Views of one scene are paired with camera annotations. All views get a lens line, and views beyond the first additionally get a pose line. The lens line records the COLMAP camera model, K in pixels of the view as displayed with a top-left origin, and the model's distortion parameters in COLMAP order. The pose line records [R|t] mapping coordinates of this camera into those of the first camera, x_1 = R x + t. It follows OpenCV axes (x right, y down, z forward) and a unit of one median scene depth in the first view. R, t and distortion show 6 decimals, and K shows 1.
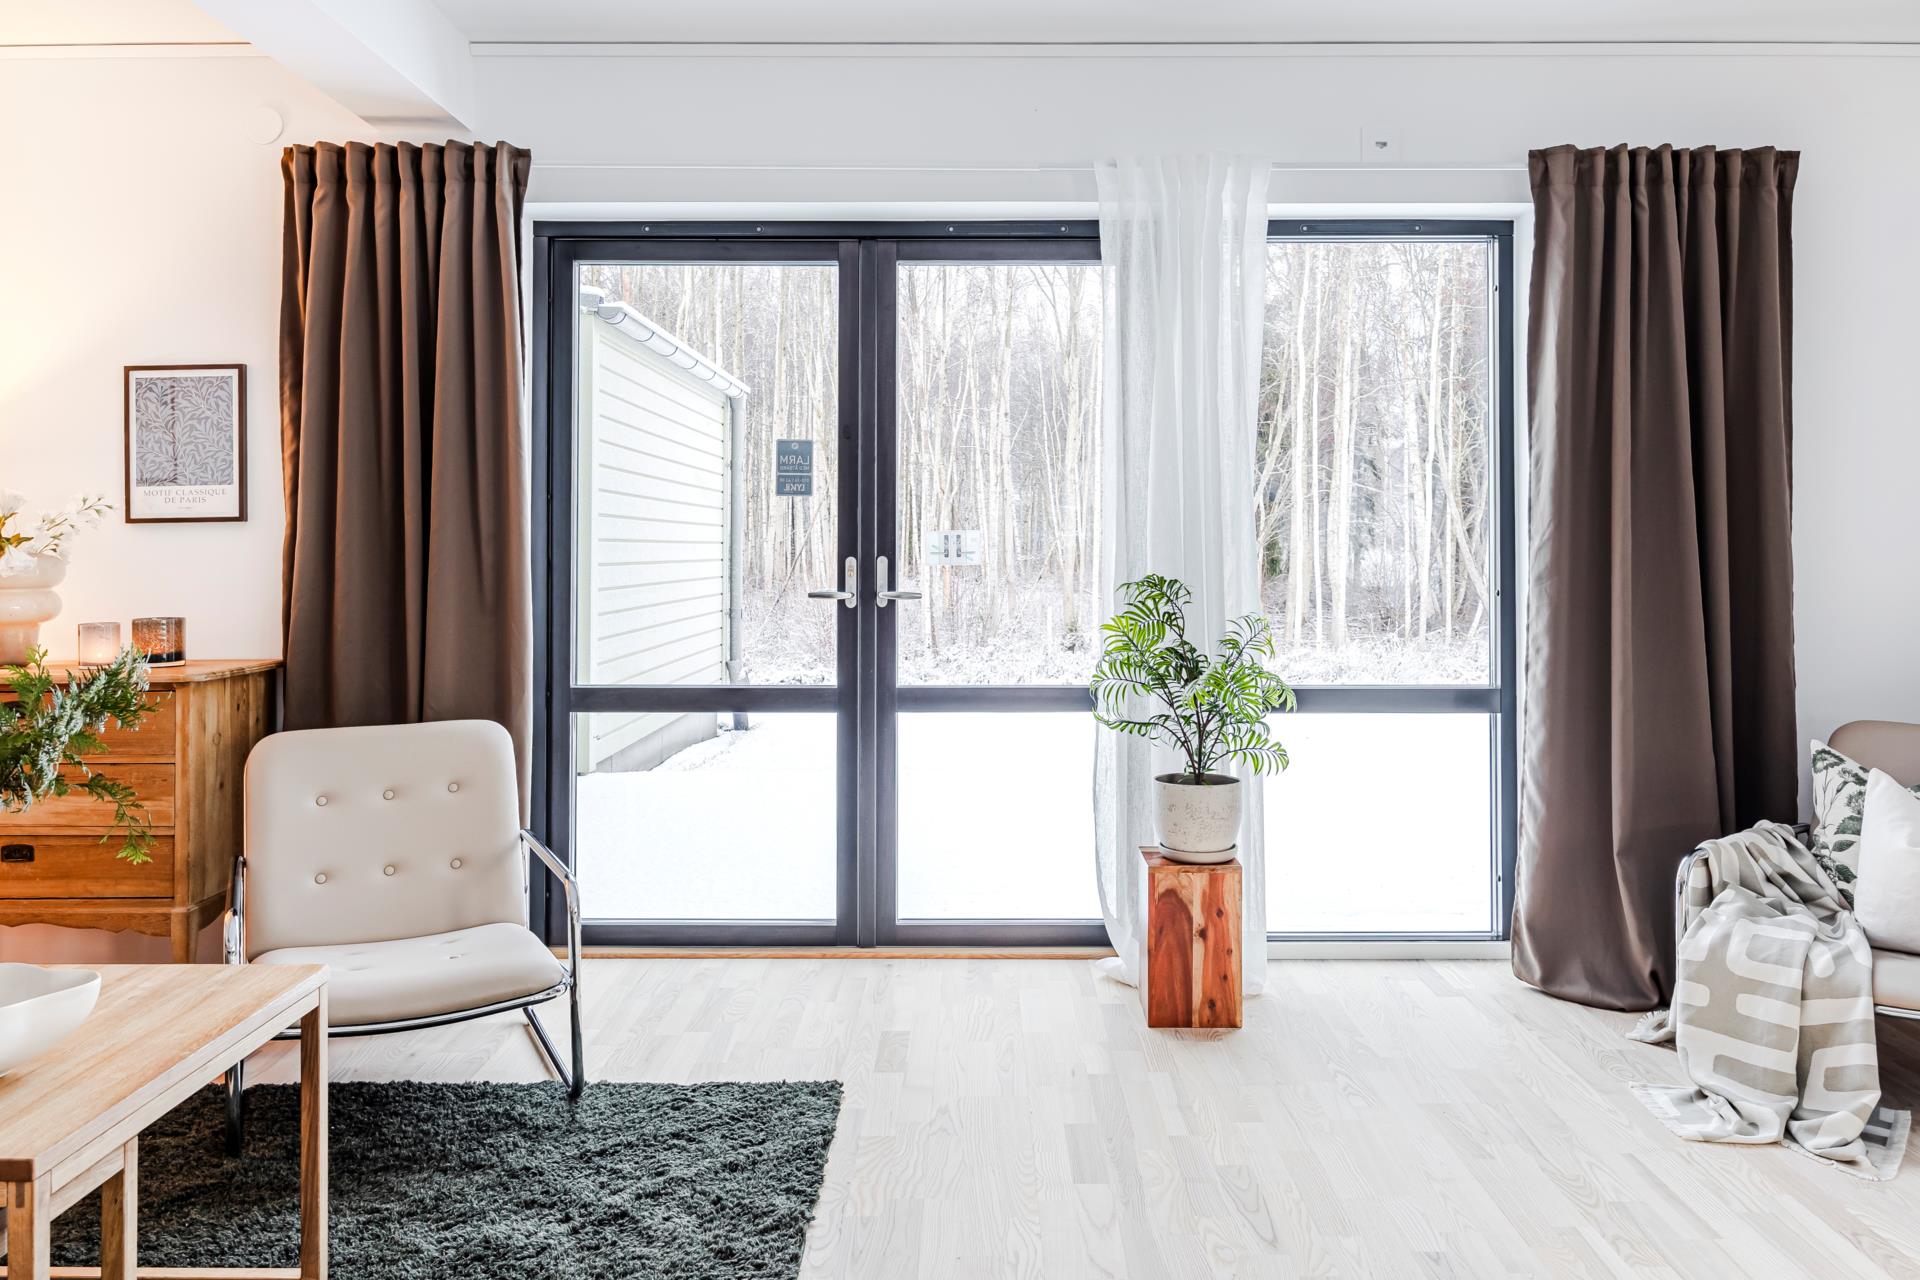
lens RADIAL K [[1405.6, 0, 973.7], [0, 1405.6, 516.6], [0, 0, 1]] dist [-0.001734, -0.005961]
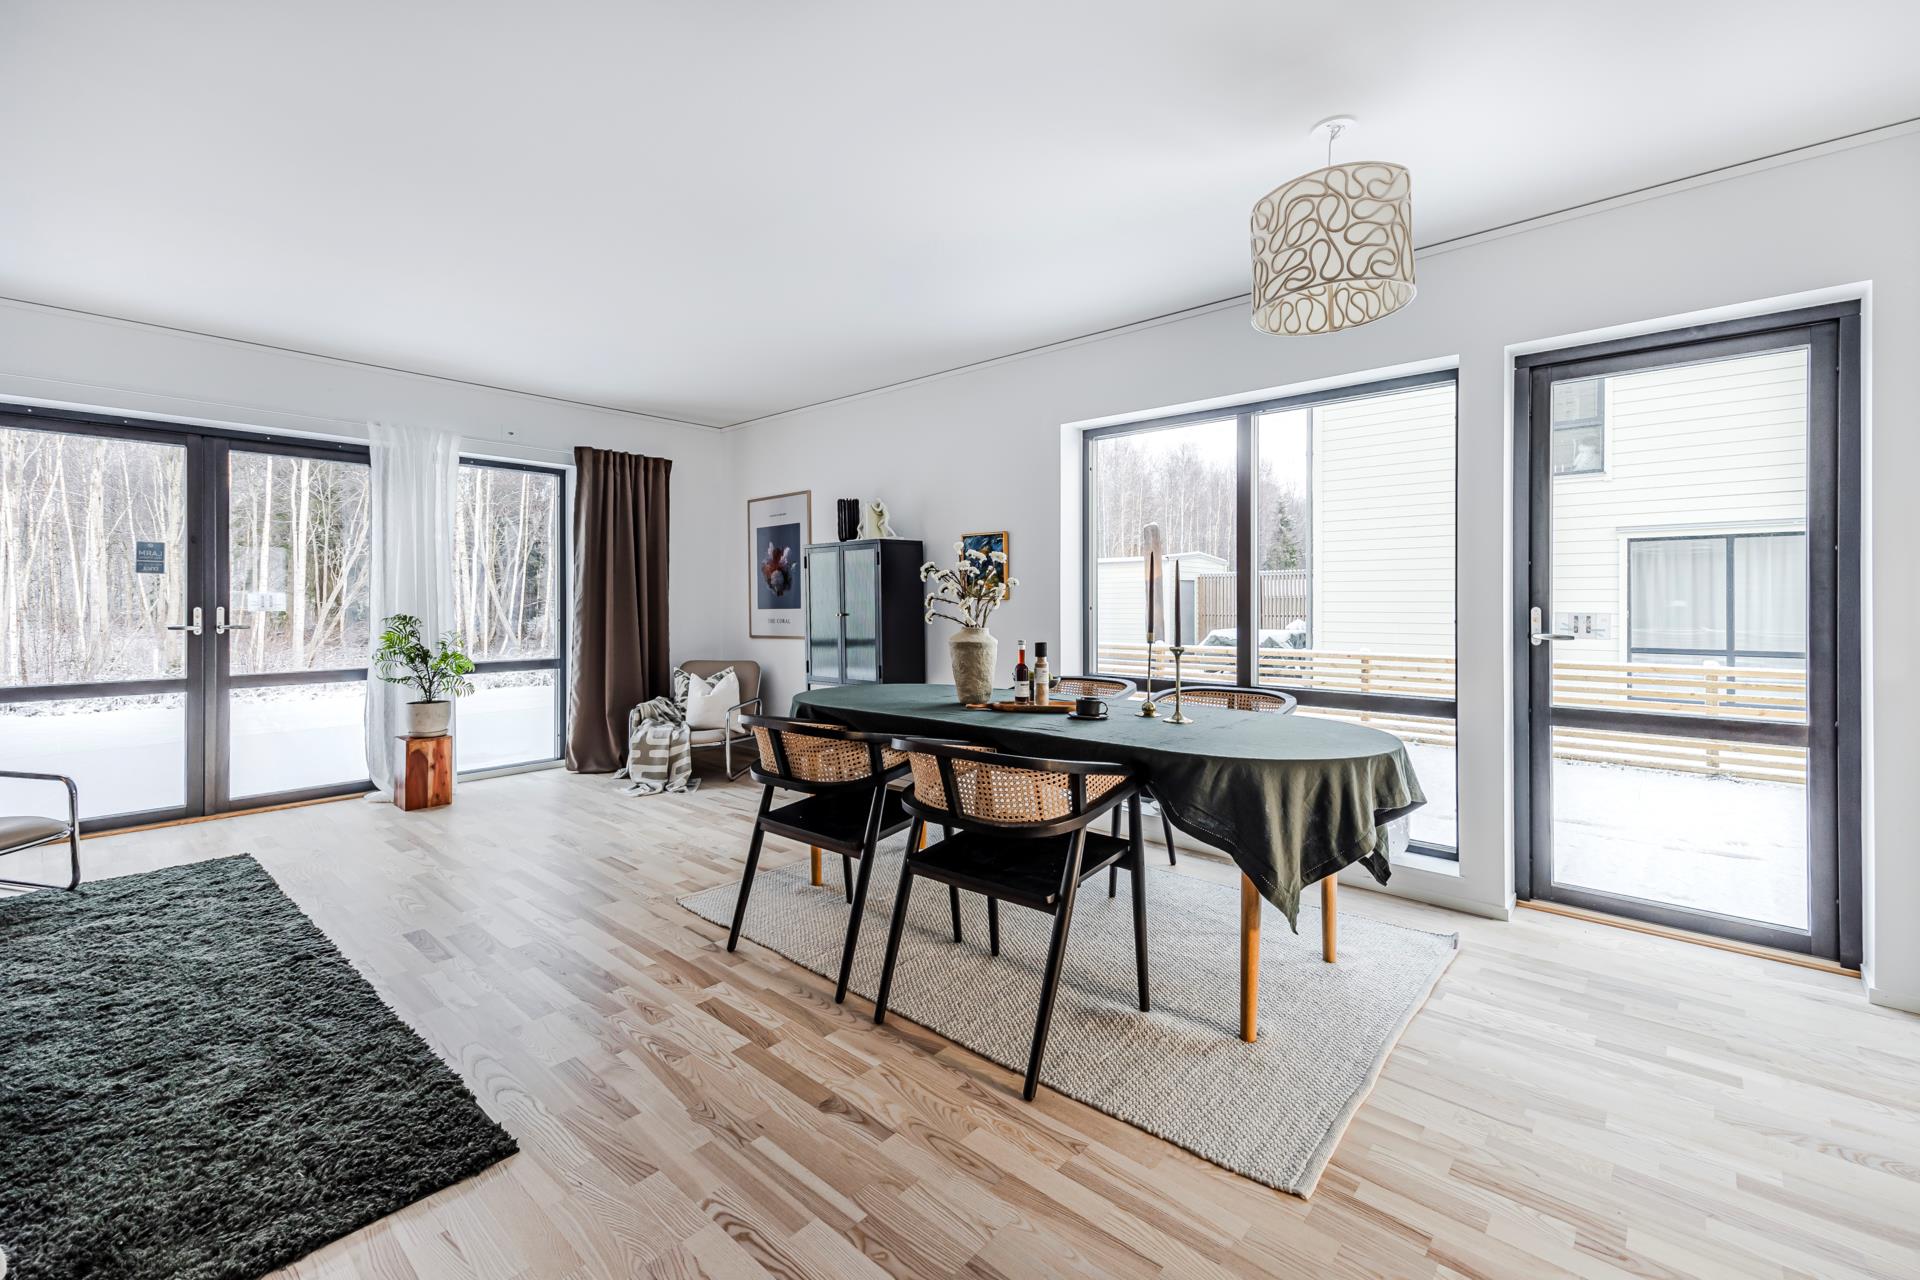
lens RADIAL K [[843.6, 0, 962.4], [0, 843.6, 599.7], [0, 0, 1]] dist [0.019337, 0.000177]
pose [[0.655286, -0.000758, 0.755380, -0.312655], [-0.012519, 0.999851, 0.011864, -0.008389], [-0.755277, -0.017231, 0.655179, -0.558094]]
